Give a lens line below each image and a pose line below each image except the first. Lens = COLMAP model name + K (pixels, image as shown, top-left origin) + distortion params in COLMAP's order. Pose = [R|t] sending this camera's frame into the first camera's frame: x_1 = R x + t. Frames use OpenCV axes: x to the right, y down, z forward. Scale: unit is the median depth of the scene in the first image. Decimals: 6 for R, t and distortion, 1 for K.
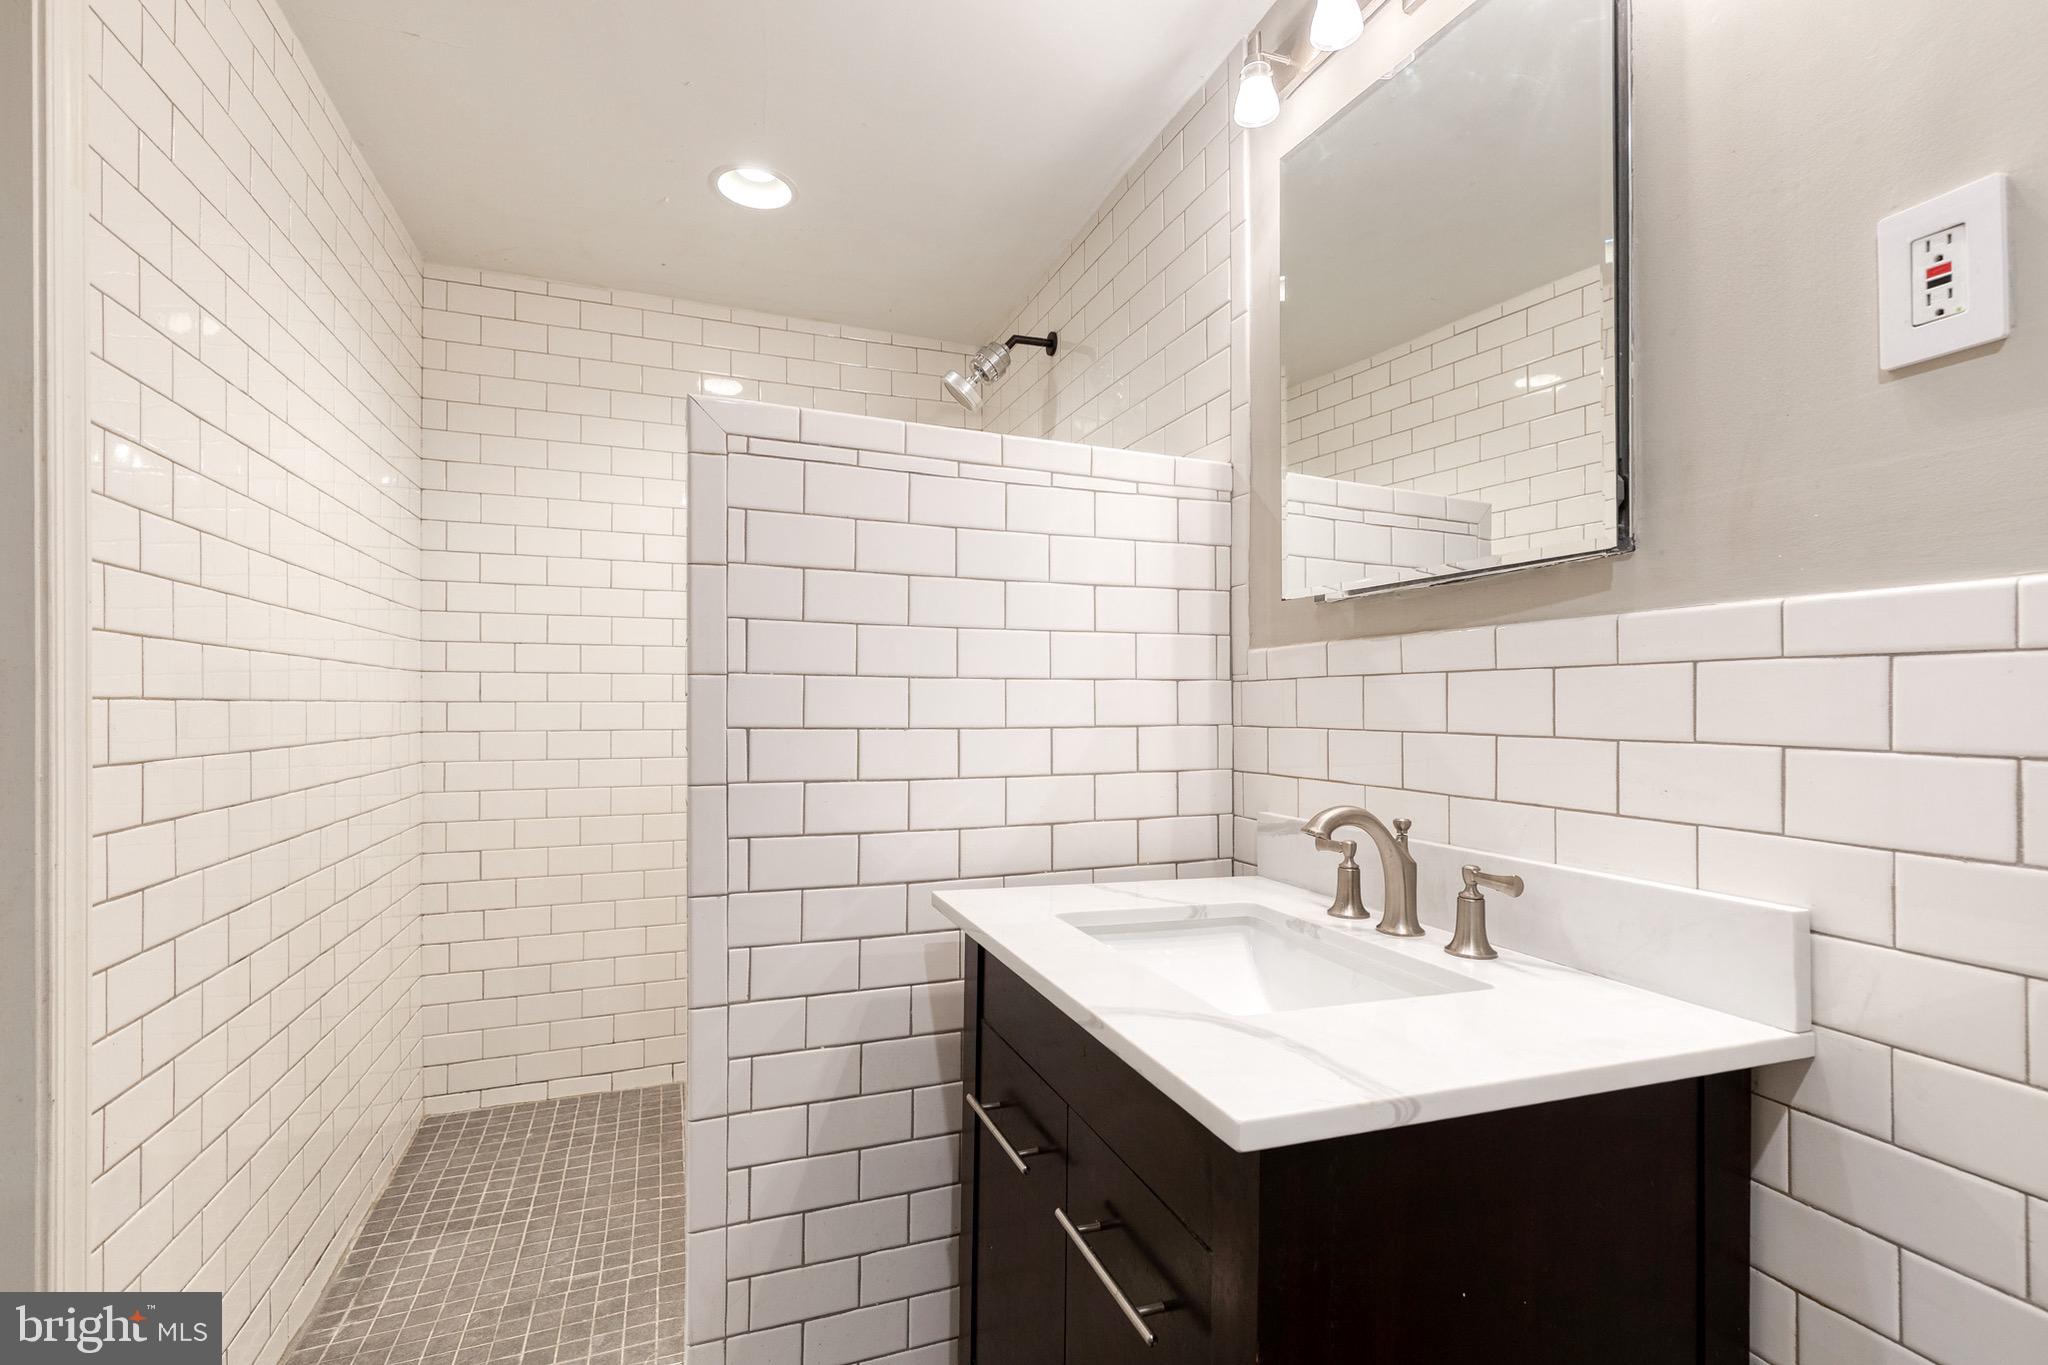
lens RADIAL K [[941.6, 0, 1040.5], [0, 941.6, 692.8], [0, 0, 1]] dist [0.002718, 0.000117]
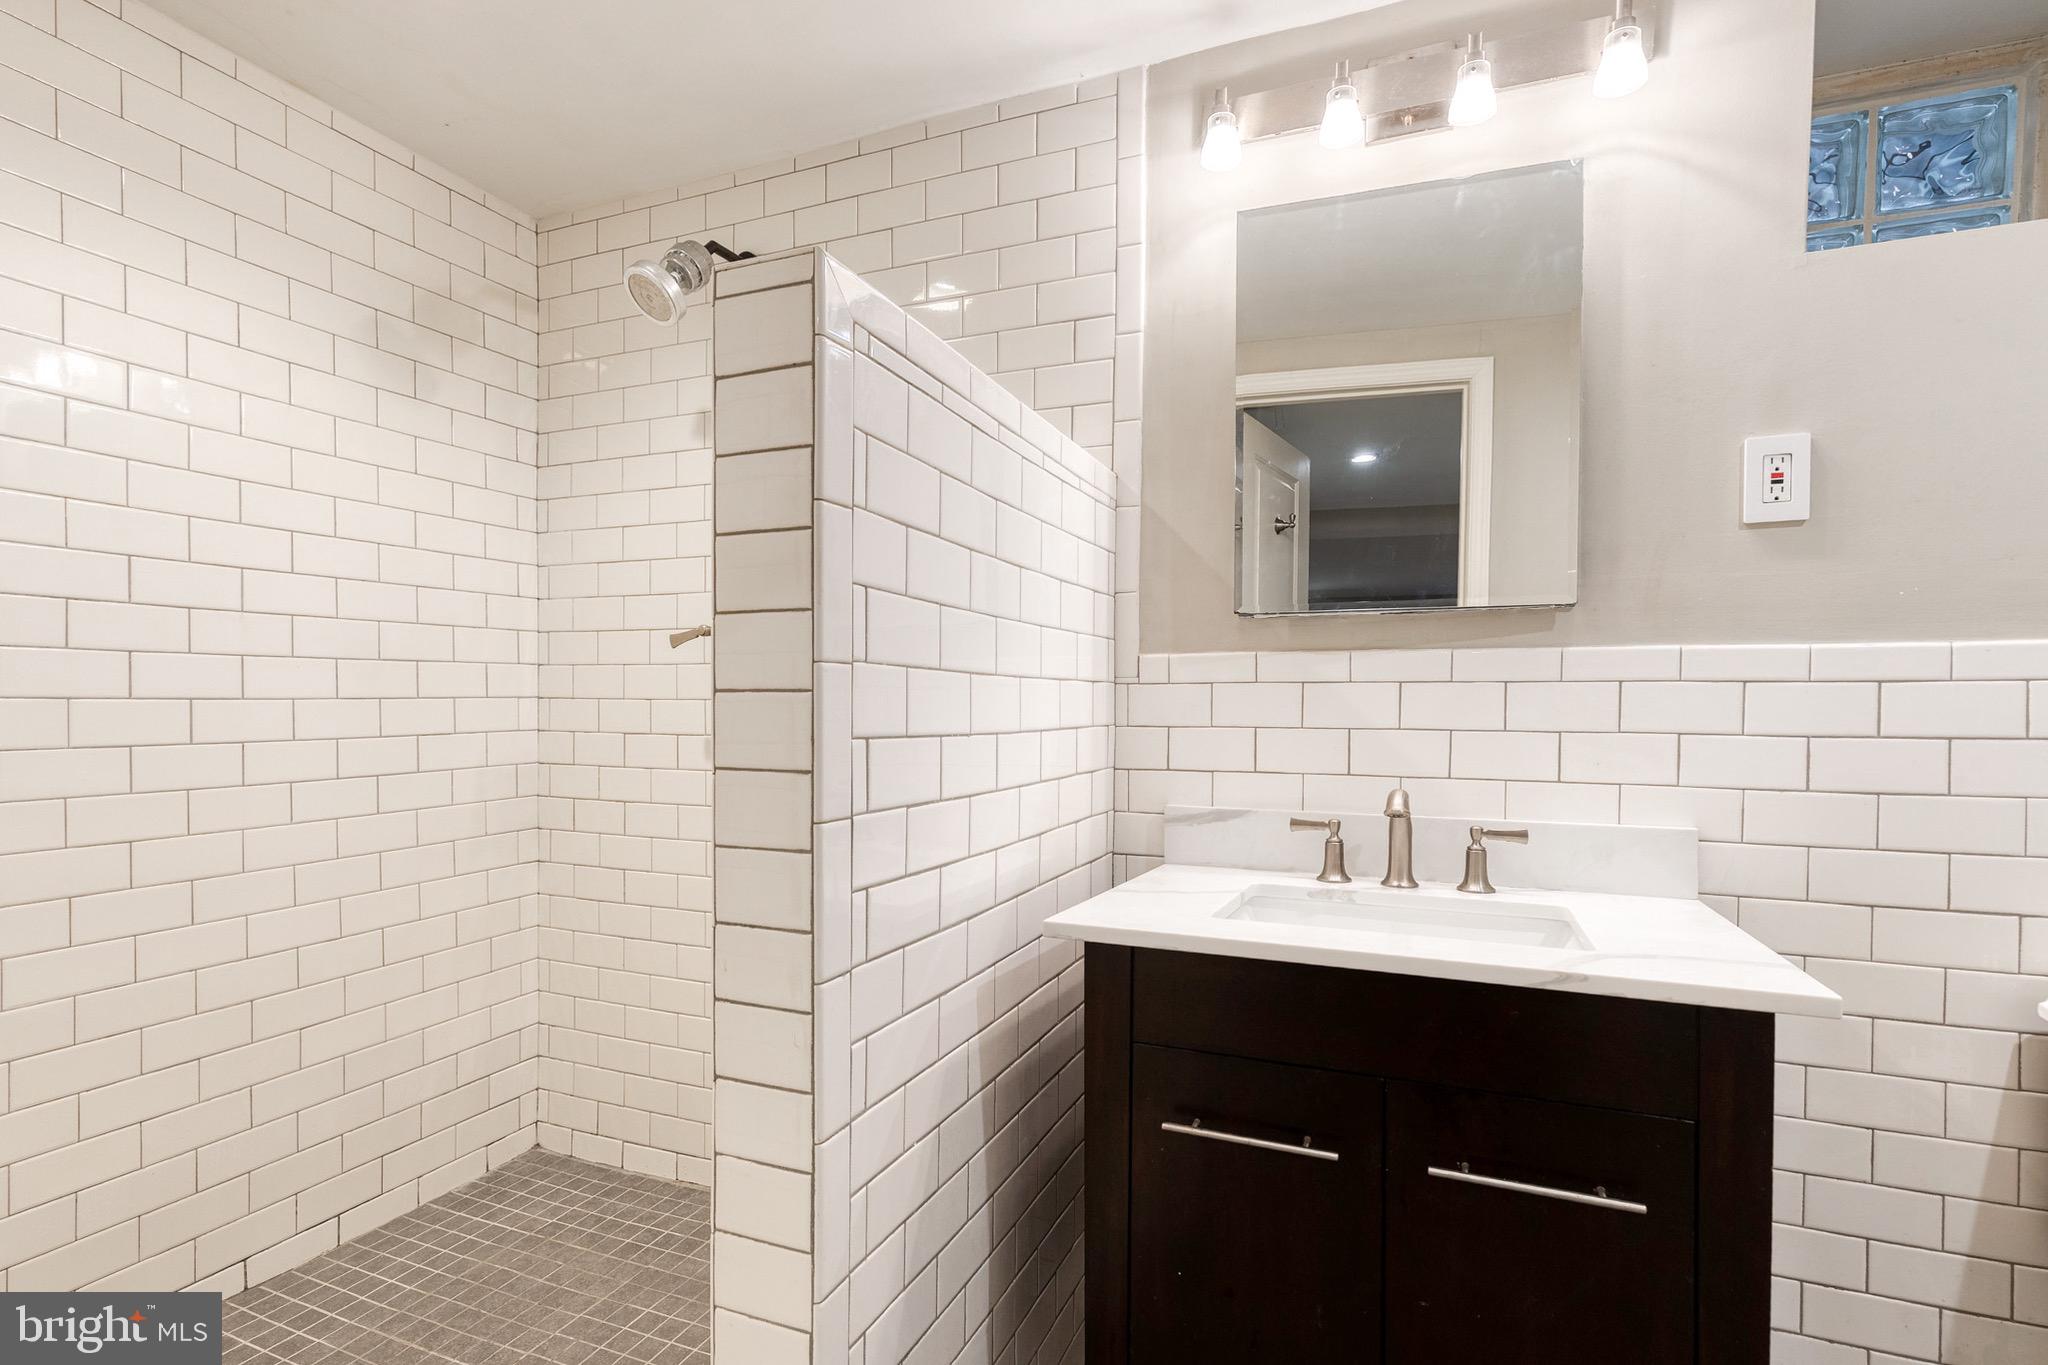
lens RADIAL K [[941.6, 0, 1066.4], [0, 941.6, 719.0], [0, 0, 1]] dist [0.002718, 0.000117]
pose [[0.681382, -0.012207, 0.731826, -0.884730], [-0.012139, 0.999535, 0.027974, -0.002209], [-0.731827, -0.027945, 0.680917, 0.482541]]
